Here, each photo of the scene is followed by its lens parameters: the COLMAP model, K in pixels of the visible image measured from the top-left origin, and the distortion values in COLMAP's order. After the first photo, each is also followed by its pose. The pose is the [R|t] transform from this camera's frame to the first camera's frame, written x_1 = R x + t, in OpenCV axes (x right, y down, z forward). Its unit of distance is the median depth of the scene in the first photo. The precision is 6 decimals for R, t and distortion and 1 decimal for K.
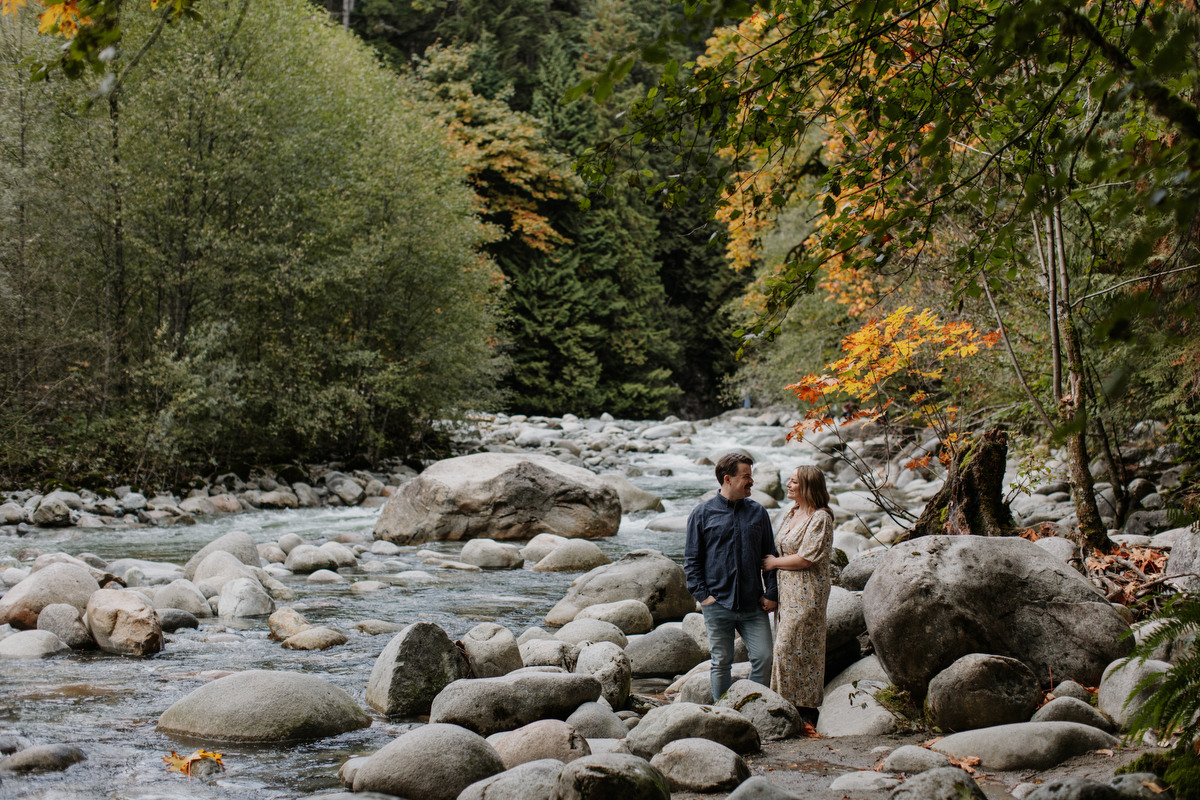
lens RADIAL K [[1725.5, 0, 600.0], [0, 1725.5, 400.0], [0, 0, 1]] dist [0.048672, -0.083443]
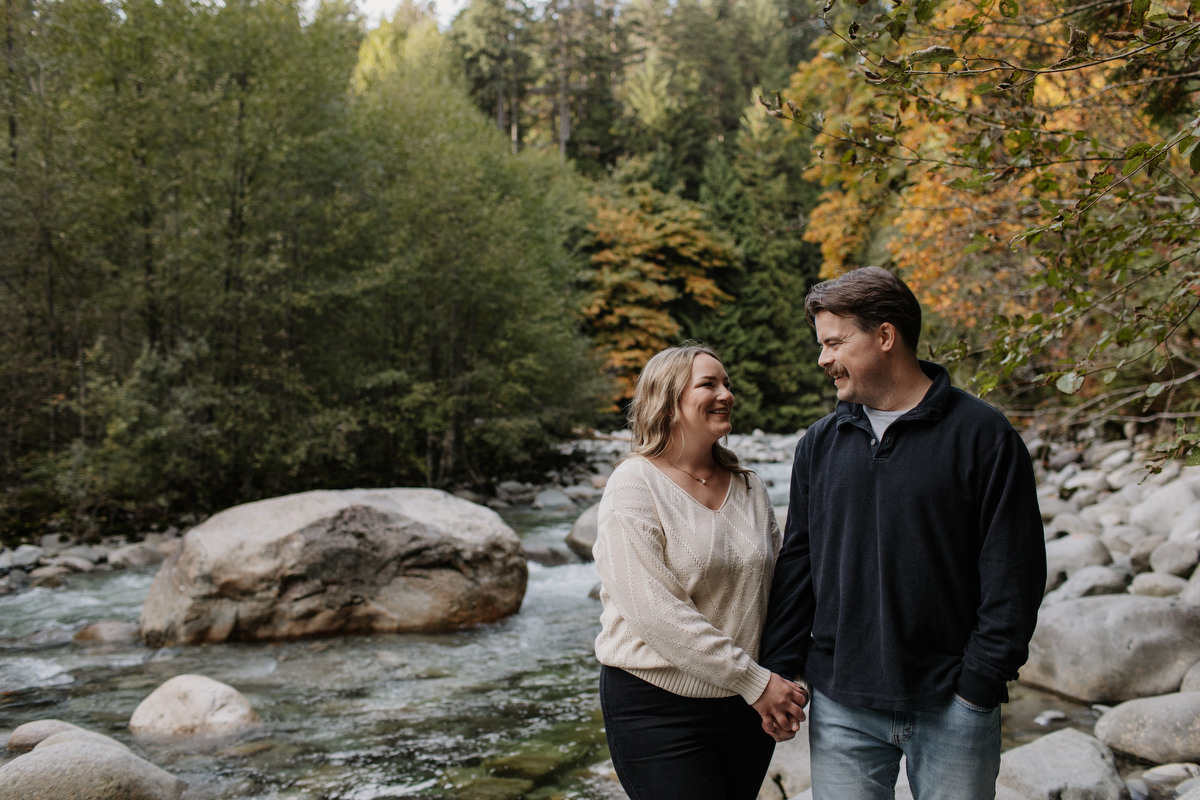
lens RADIAL K [[1142.5, 0, 611.7], [0, 1142.5, 398.3], [0, 0, 1]] dist [0.004587, -0.002740]
pose [[0.985656, -0.045302, -0.162572, 0.118032], [0.041246, 0.998750, -0.028240, 0.012146], [0.163648, 0.021130, 0.986293, 0.595824]]
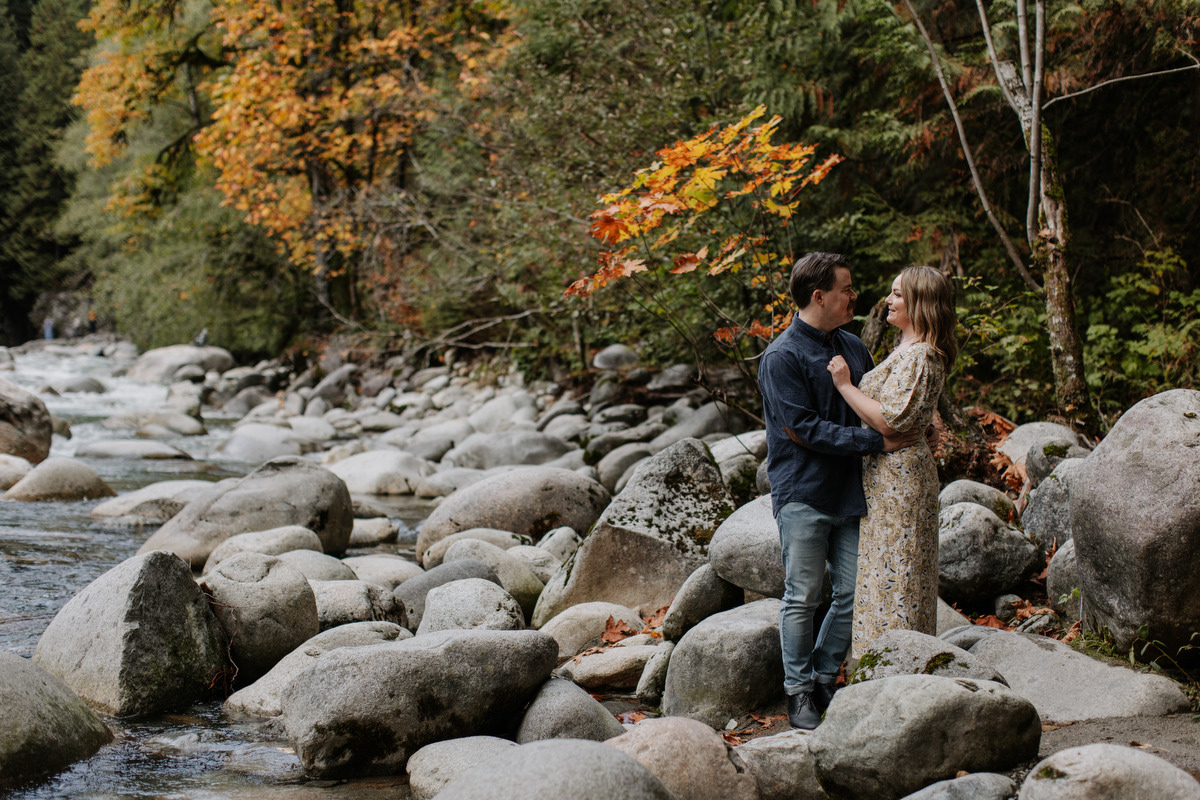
lens RADIAL K [[1777.9, 0, 605.3], [0, 1777.9, 400.1], [0, 0, 1]] dist [0.046127, 0.009308]
pose [[0.917088, 0.020352, 0.398164, -0.082130], [-0.032105, 0.999223, 0.022871, 0.024255], [-0.397389, -0.033757, 0.917029, 0.161860]]
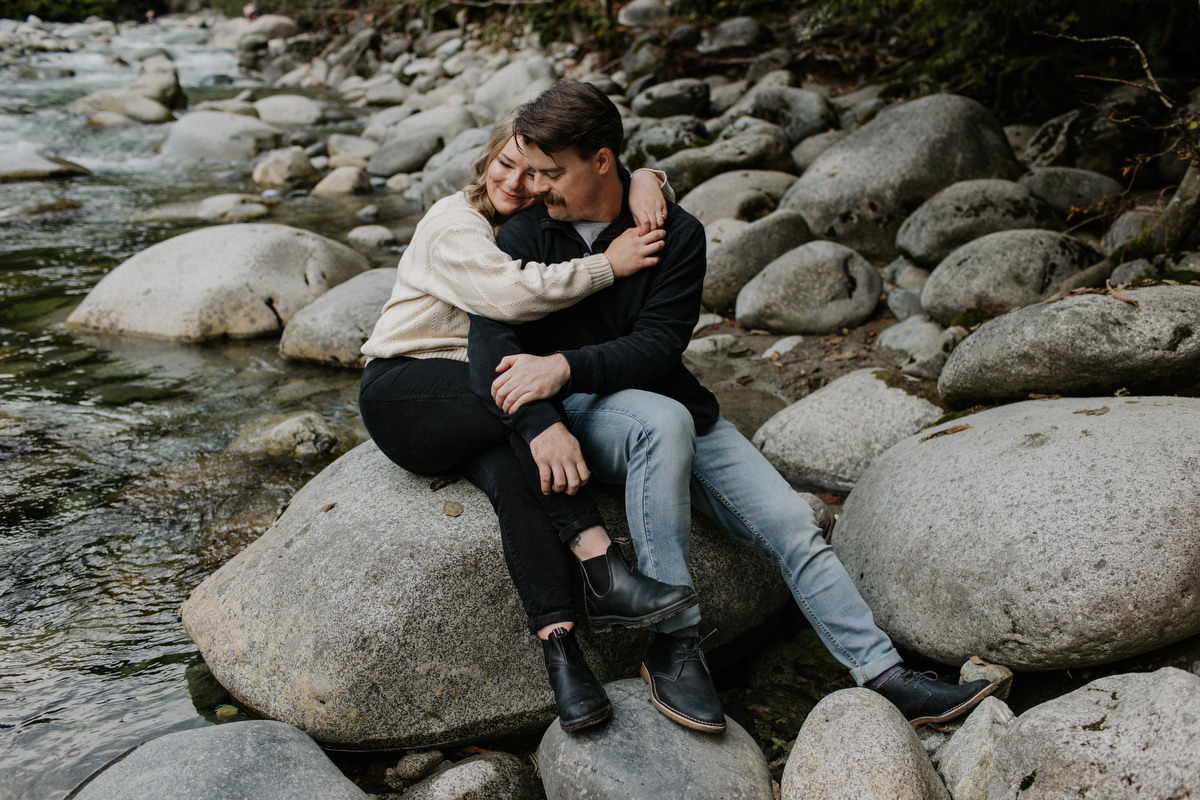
lens RADIAL K [[1160.5, 0, 605.6], [0, 1160.5, 394.5], [0, 0, 1]] dist [0.013203, -0.014191]
pose [[0.916651, -0.121645, 0.380728, 0.087338], [-0.001838, 0.951268, 0.308361, 0.026019], [-0.399685, -0.283359, 0.871757, 0.594260]]
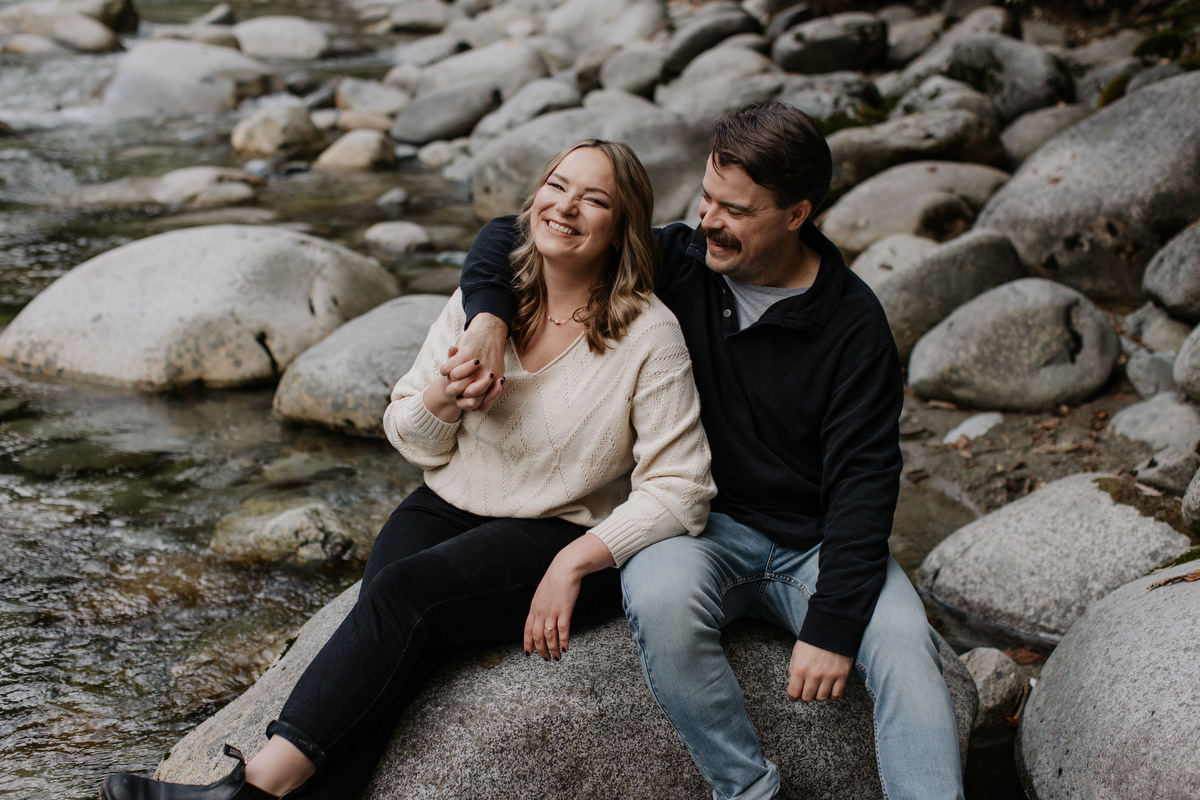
lens RADIAL K [[1725.5, 0, 600.0], [0, 1725.5, 400.0], [0, 0, 1]] dist [0.048672, -0.083443]
pose [[0.944877, -0.078284, 0.317928, 0.083240], [-0.015436, 0.959268, 0.282077, 0.018768], [-0.327061, -0.271436, 0.905182, 0.585000]]
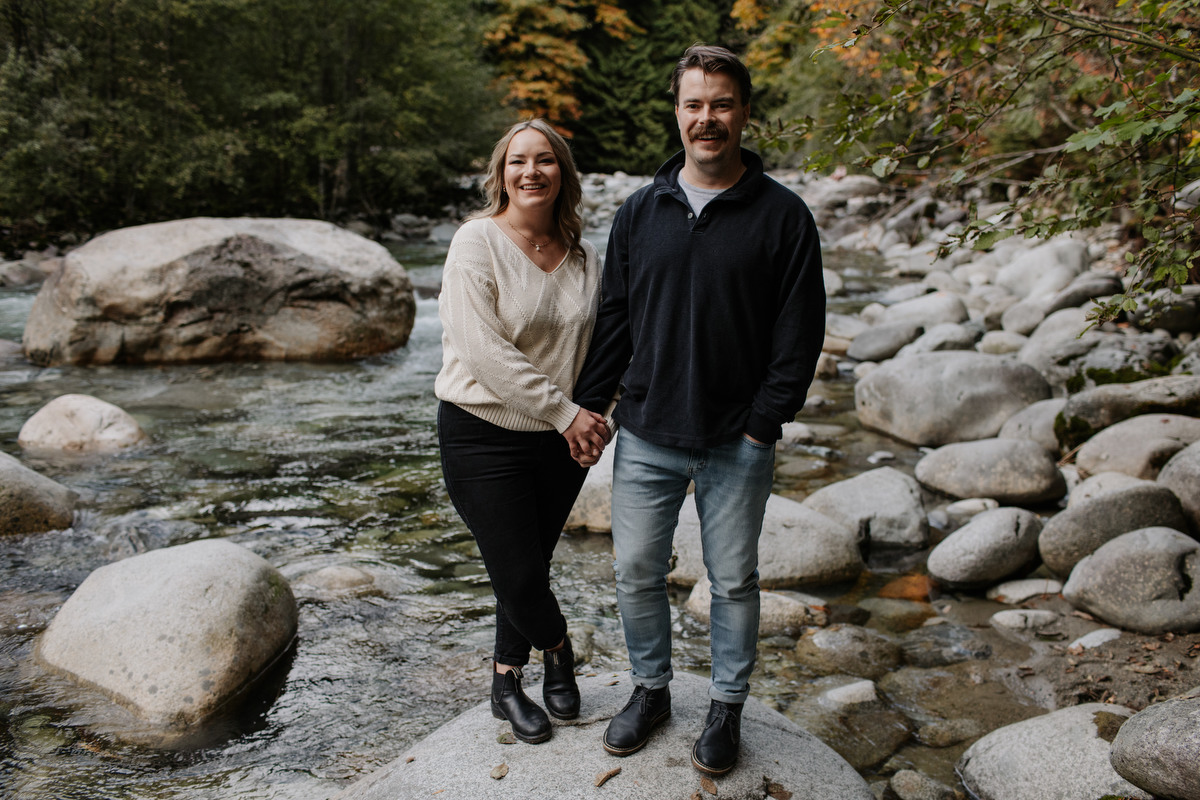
lens RADIAL K [[1142.5, 0, 611.7], [0, 1142.5, 398.3], [0, 0, 1]] dist [0.004587, -0.002740]
pose [[0.996576, 0.024715, -0.078901, 0.124969], [-0.008475, 0.979788, 0.199861, 0.009736], [0.082245, -0.198508, 0.976642, 0.585833]]
